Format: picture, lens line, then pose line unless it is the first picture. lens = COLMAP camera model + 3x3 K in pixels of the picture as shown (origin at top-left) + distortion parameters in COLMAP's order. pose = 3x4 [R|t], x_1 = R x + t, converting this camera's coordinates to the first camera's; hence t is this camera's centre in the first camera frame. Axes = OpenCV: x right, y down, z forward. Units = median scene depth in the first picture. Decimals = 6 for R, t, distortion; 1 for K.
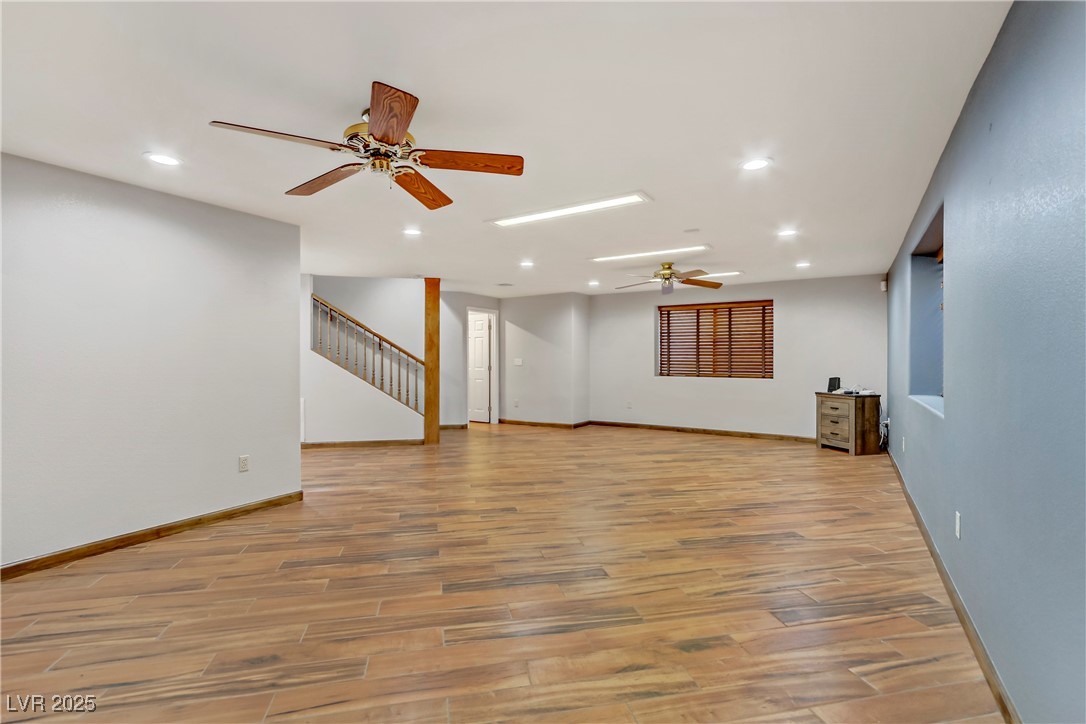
lens RADIAL K [[499.8, 0, 543.0], [0, 499.8, 362.0], [0, 0, 1]] dist [0.000731, 0.000765]
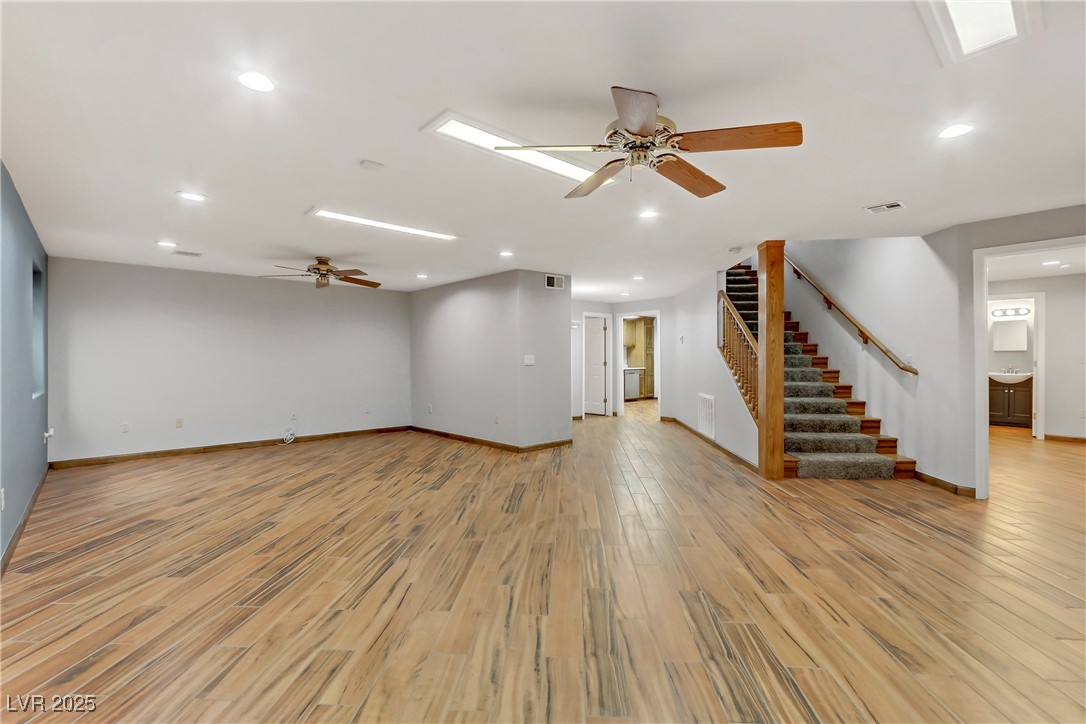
lens RADIAL K [[499.8, 0, 543.0], [0, 499.8, 362.0], [0, 0, 1]] dist [0.000731, 0.000765]
pose [[-0.295410, 0.007359, -0.955342, 1.109813], [-0.002843, 0.999959, 0.008581, -0.013420], [0.955366, 0.005251, -0.295377, 1.807760]]
